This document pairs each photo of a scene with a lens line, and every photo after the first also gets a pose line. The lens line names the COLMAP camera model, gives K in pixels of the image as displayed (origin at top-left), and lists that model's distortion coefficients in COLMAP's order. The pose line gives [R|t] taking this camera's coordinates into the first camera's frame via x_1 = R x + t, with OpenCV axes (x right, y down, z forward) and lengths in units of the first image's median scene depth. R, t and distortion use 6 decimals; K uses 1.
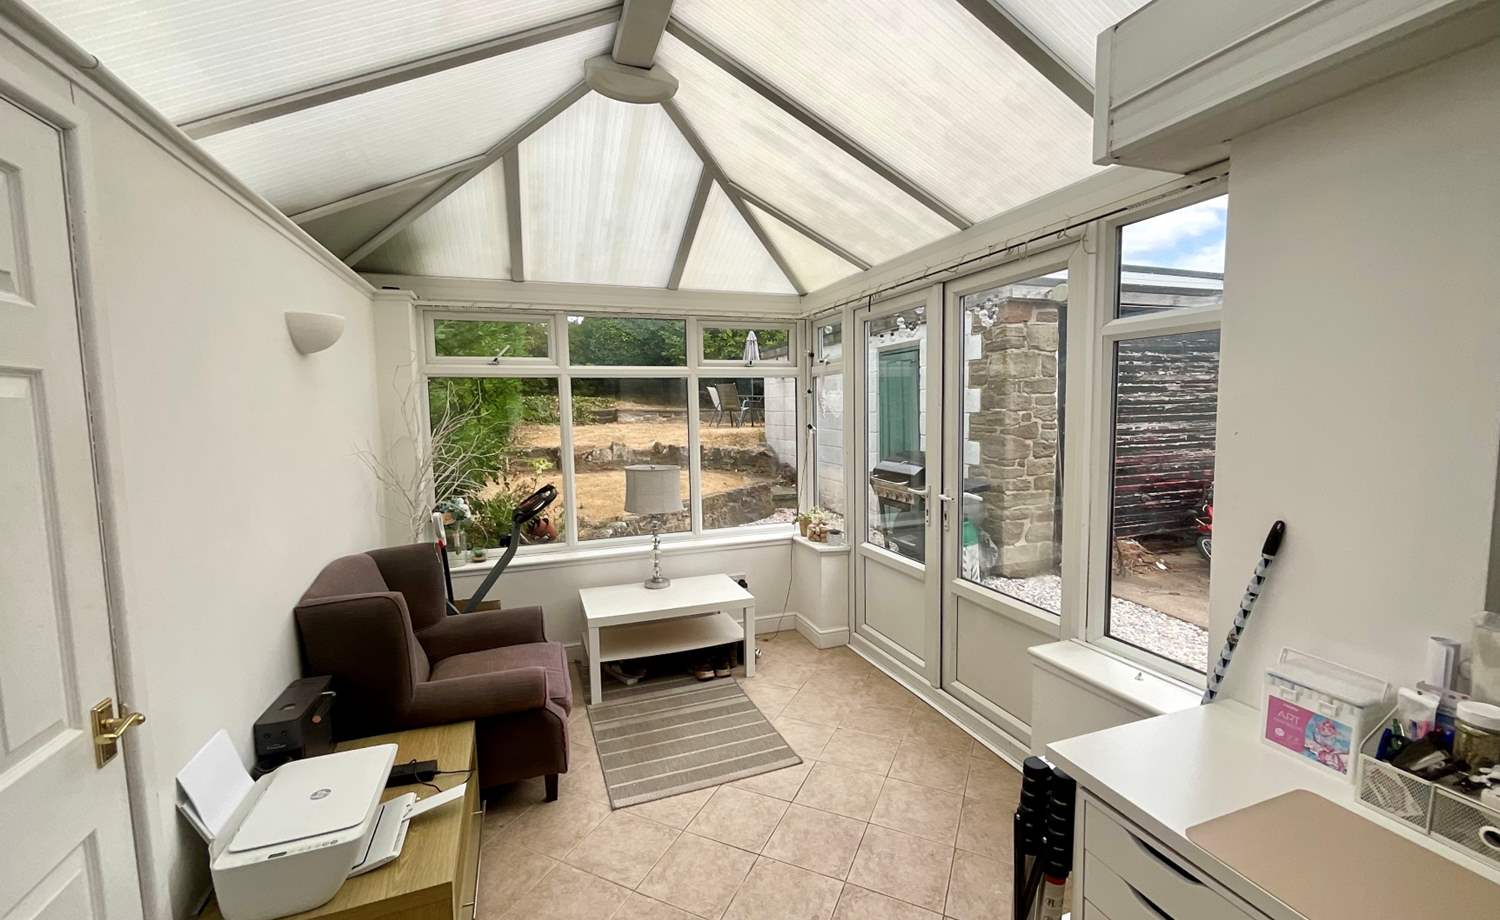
lens RADIAL K [[616.8, 0, 750.0], [0, 616.8, 460.0], [0, 0, 1]] dist [-0.000168, 0.000017]
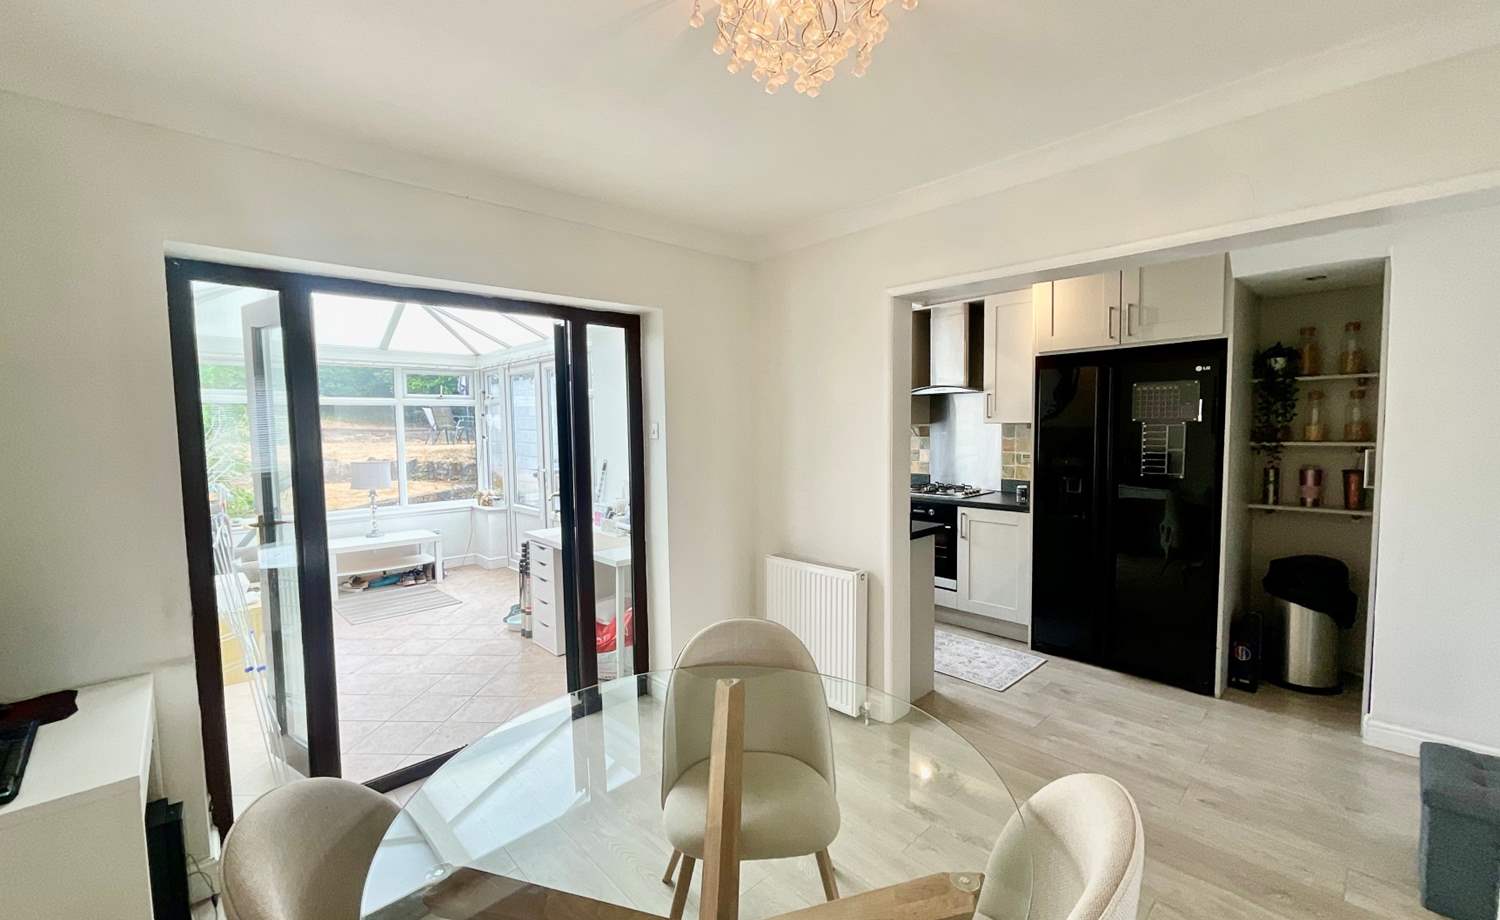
lens RADIAL K [[617.3, 0, 756.6], [0, 617.3, 460.9], [0, 0, 1]] dist [-0.006371, 0.000073]
pose [[0.915282, -0.020275, 0.402304, 0.084659], [0.033018, 0.999148, -0.024764, 0.058417], [-0.401459, 0.035949, 0.915171, -0.625713]]
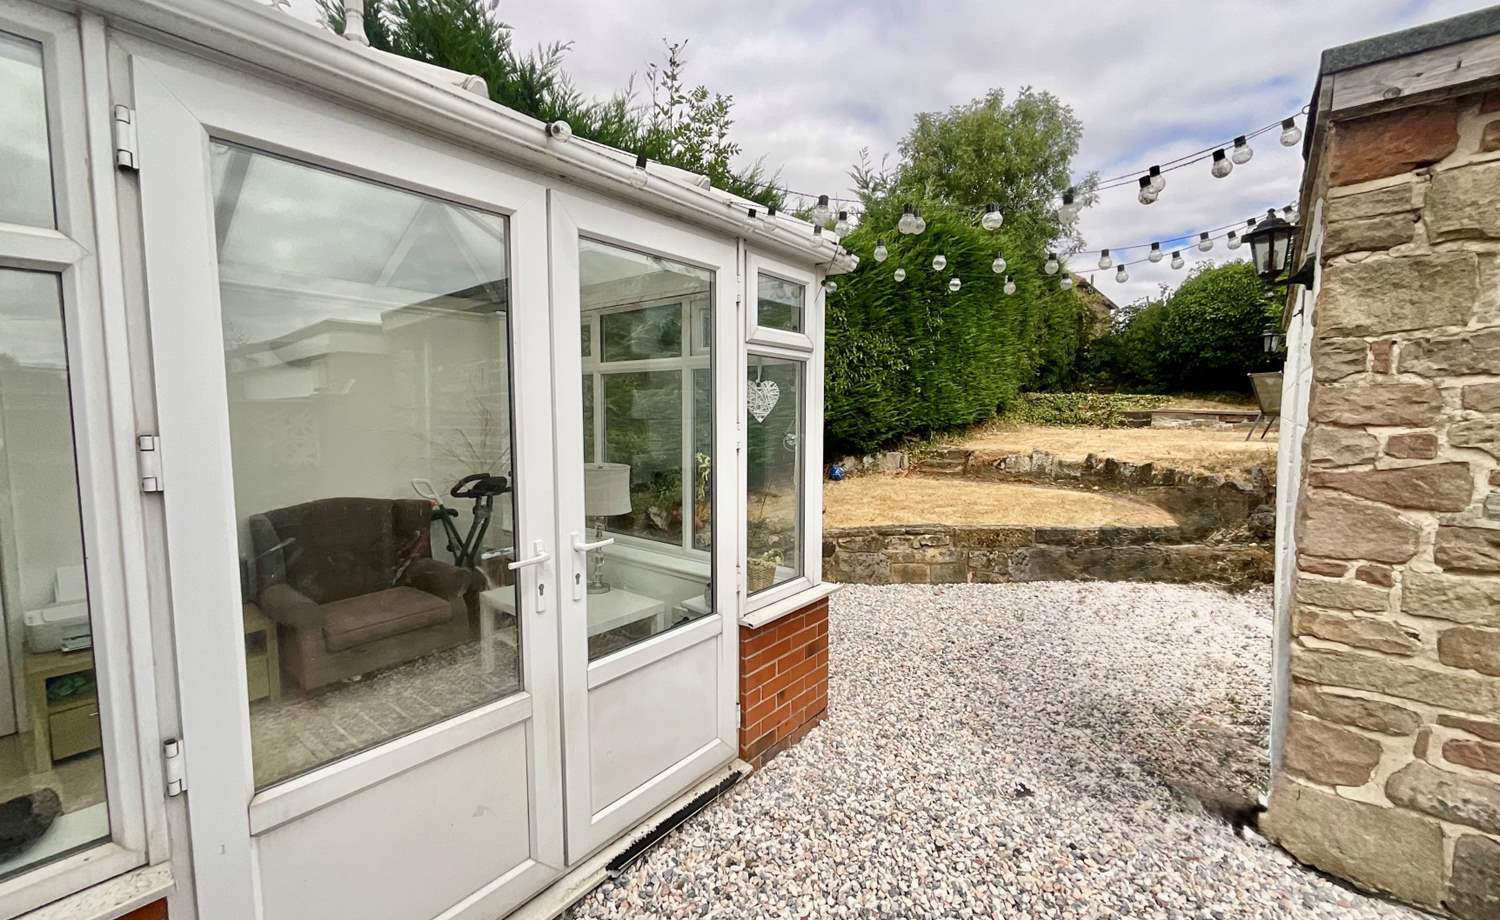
lens RADIAL K [[610.4, 0, 747.0], [0, 610.4, 463.6], [0, 0, 1]] dist [-0.000952, 0.000116]
pose [[0.512074, 0.093629, -0.853823, 0.553686], [-0.085770, 0.994647, 0.057631, -0.047761], [0.854648, 0.043721, 0.517363, 0.511320]]
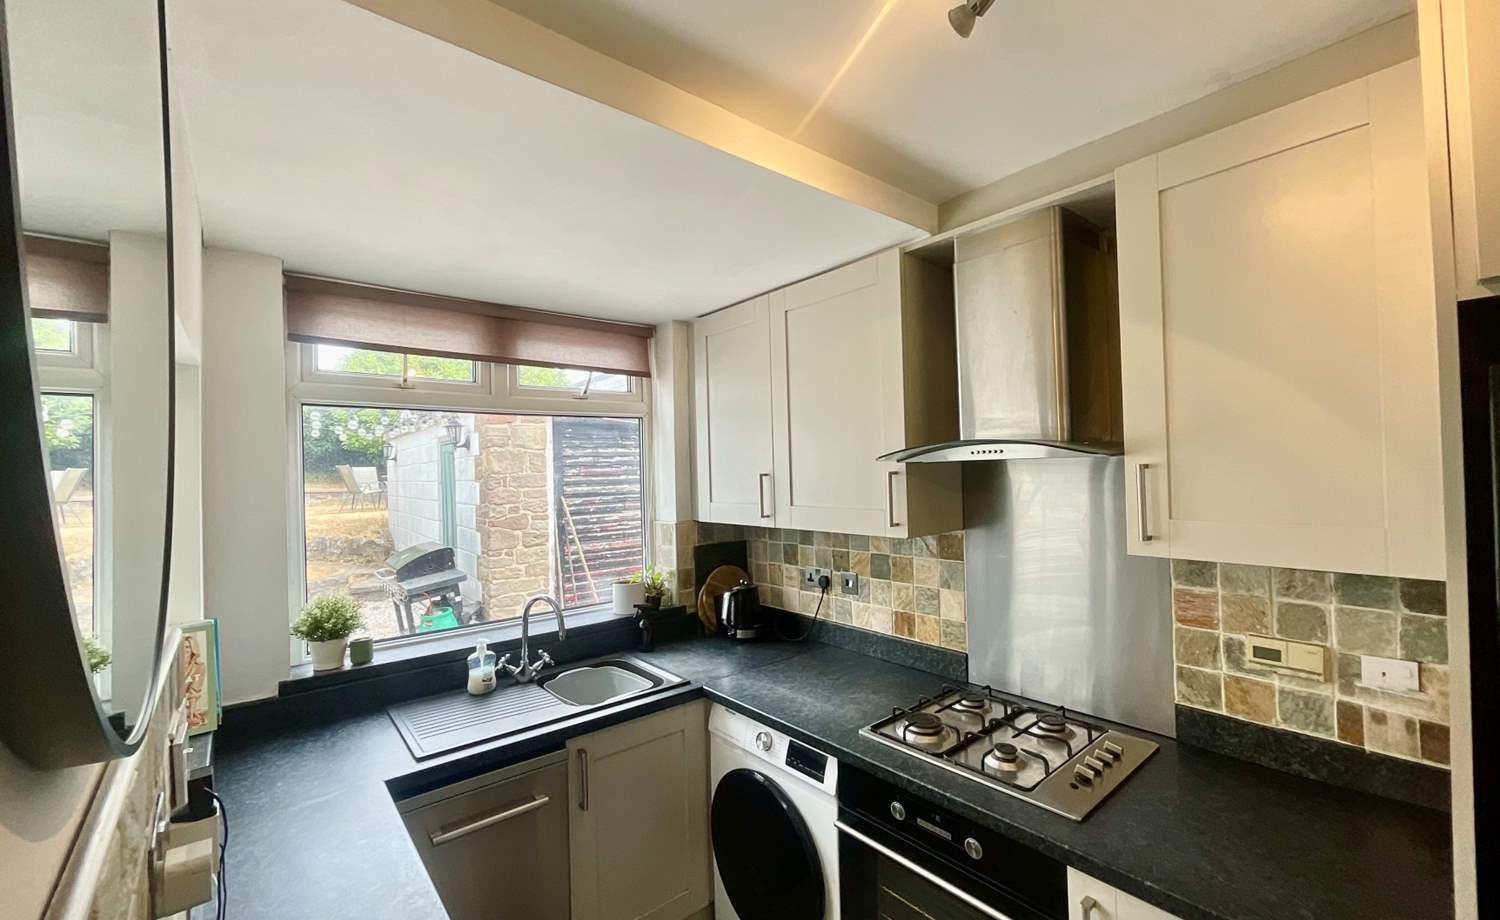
lens RADIAL K [[610.8, 0, 756.9], [0, 610.8, 459.6], [0, 0, 1]] dist [-0.004307, 0.000209]
pose [[0.939846, 0.002204, 0.341592, 0.485998], [0.036542, 0.993593, -0.106950, -0.026948], [-0.339639, 0.112999, 0.933743, -0.153546]]
